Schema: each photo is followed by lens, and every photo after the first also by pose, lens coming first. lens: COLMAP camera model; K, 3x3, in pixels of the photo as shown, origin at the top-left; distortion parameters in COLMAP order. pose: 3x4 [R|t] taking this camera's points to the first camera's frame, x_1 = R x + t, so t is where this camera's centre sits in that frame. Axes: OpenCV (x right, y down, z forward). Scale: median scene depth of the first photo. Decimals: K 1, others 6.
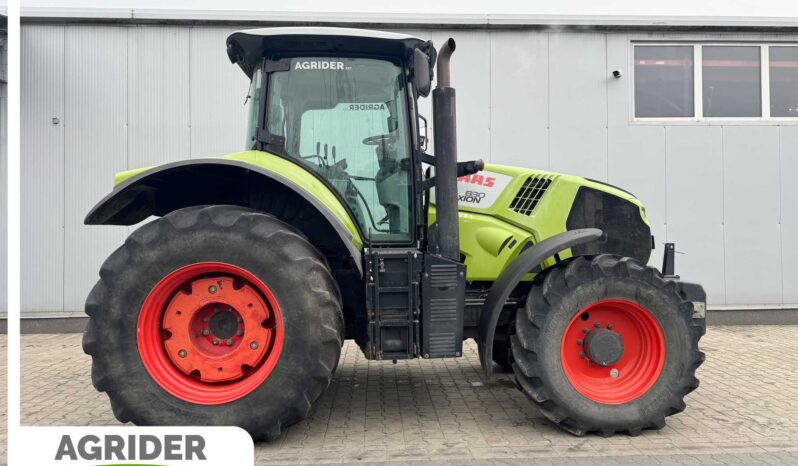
lens RADIAL K [[540.1, 0, 437.0], [0, 540.1, 228.9], [0, 0, 1]] dist [0.083458, -0.098771]
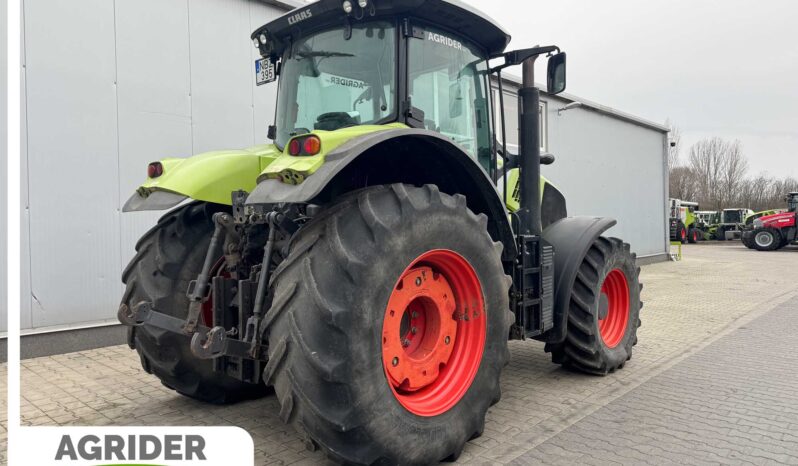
lens RADIAL K [[521.6, 0, 416.8], [0, 521.6, 215.8], [0, 0, 1]] dist [0.083823, 0.000337]
pose [[0.731569, 0.011217, 0.681675, -0.944399], [-0.006677, 0.999935, -0.009288, 0.014380], [-0.681734, 0.002243, 0.731596, 0.386191]]
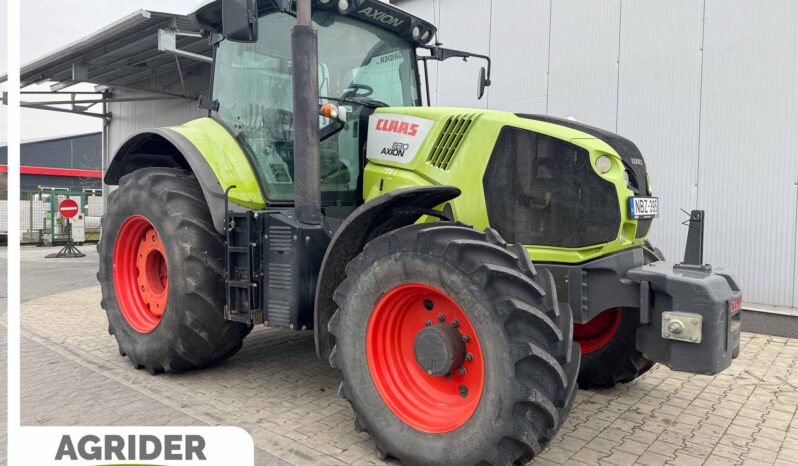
lens RADIAL K [[540.1, 0, 437.0], [0, 540.1, 228.9], [0, 0, 1]] dist [0.083458, -0.098771]
pose [[0.745449, 0.040904, -0.665306, 0.817068], [-0.004022, 0.998373, 0.056876, 0.018632], [0.666550, -0.039722, 0.744401, 0.506752]]
